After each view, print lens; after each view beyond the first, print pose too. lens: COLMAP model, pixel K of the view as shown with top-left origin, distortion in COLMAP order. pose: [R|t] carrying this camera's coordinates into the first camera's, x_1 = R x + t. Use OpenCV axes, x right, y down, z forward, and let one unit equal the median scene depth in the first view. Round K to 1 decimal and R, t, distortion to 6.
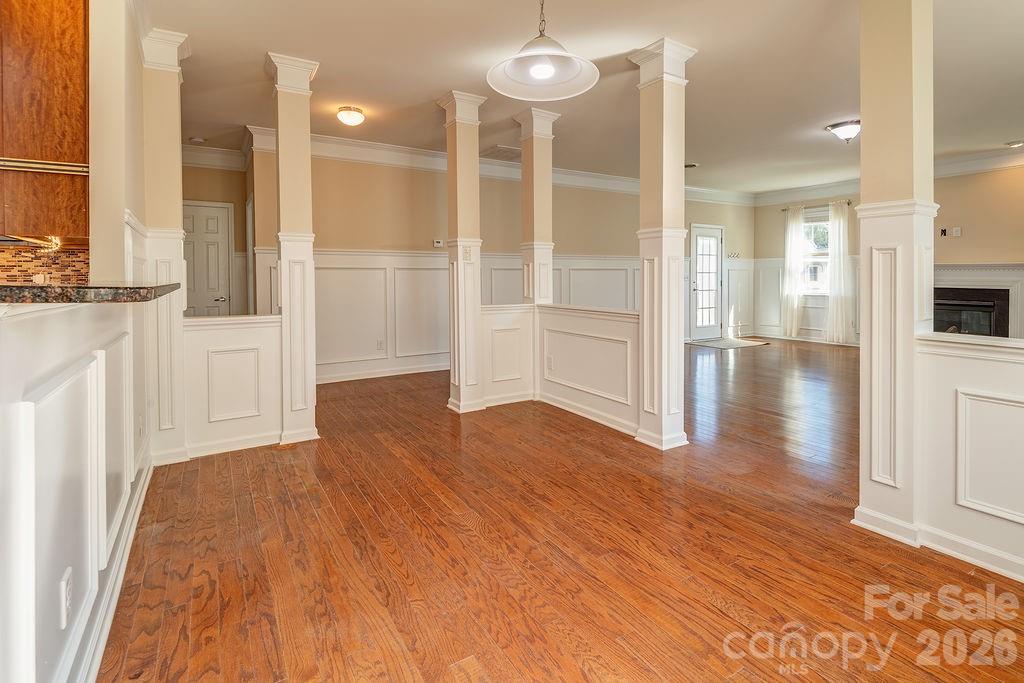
lens RADIAL K [[493.0, 0, 514.3], [0, 493.0, 278.8], [0, 0, 1]] dist [0.001708, -0.000305]
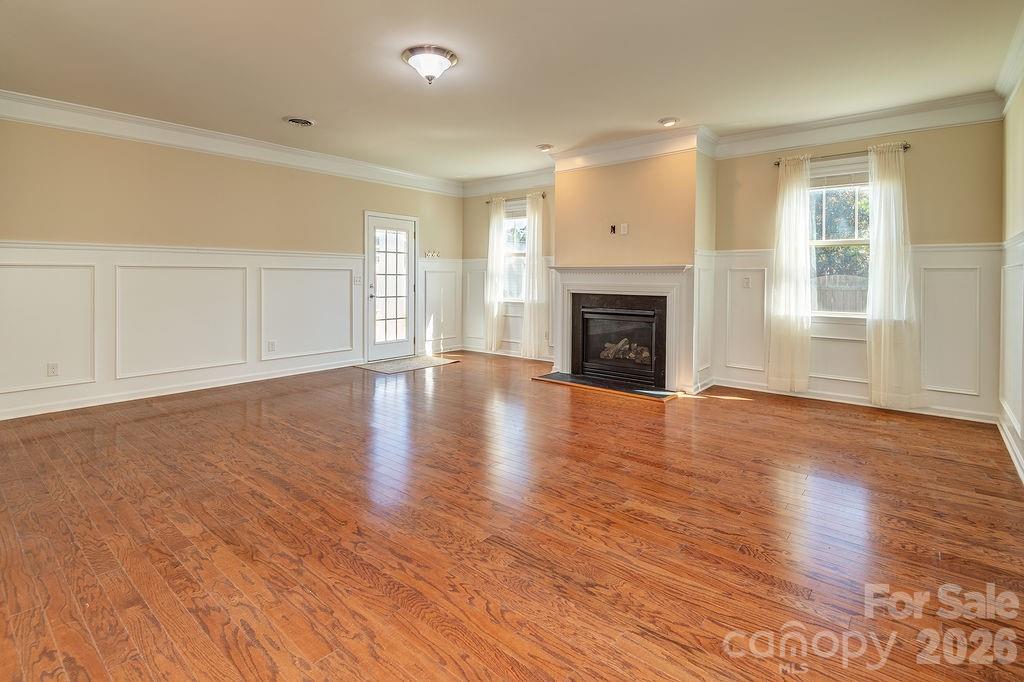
lens RADIAL K [[493.0, 0, 514.3], [0, 493.0, 278.3], [0, 0, 1]] dist [0.001708, -0.000305]
pose [[0.947724, 0.007406, 0.319006, 0.328068], [-0.005333, 0.999959, -0.007369, -0.001671], [-0.319047, 0.005283, 0.947724, 0.183719]]
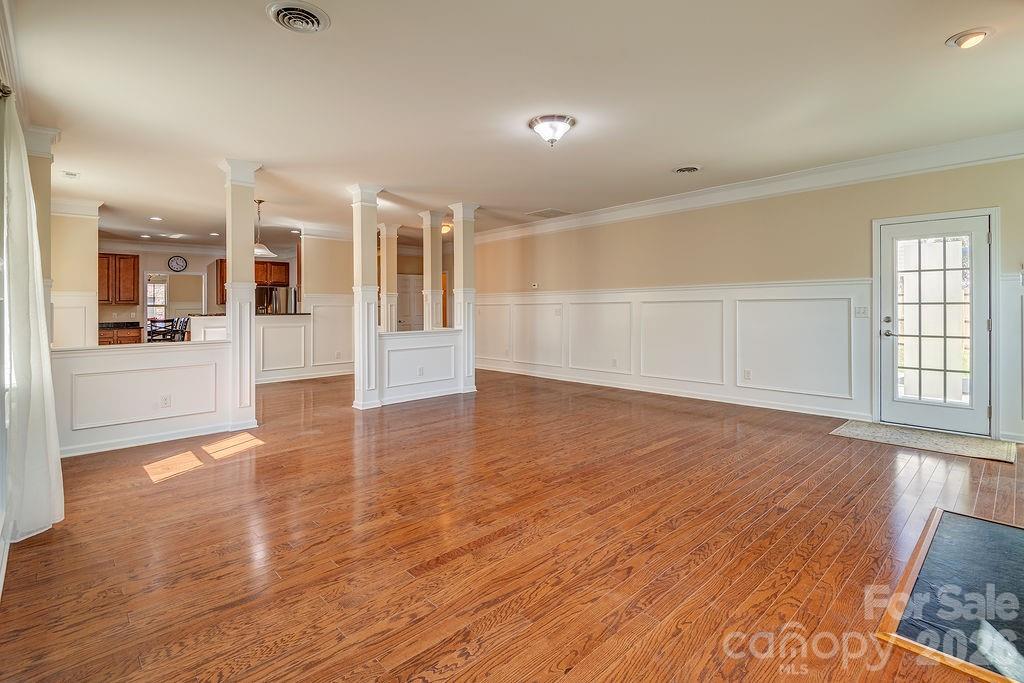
lens RADIAL K [[482.7, 0, 512.5], [0, 482.7, 303.4], [0, 0, 1]] dist [0.006666, -0.000002]
pose [[0.211669, -0.006418, -0.977320, 0.820543], [0.001118, 0.999979, -0.006324, -0.009900], [0.977341, 0.000246, 0.211672, 0.448759]]
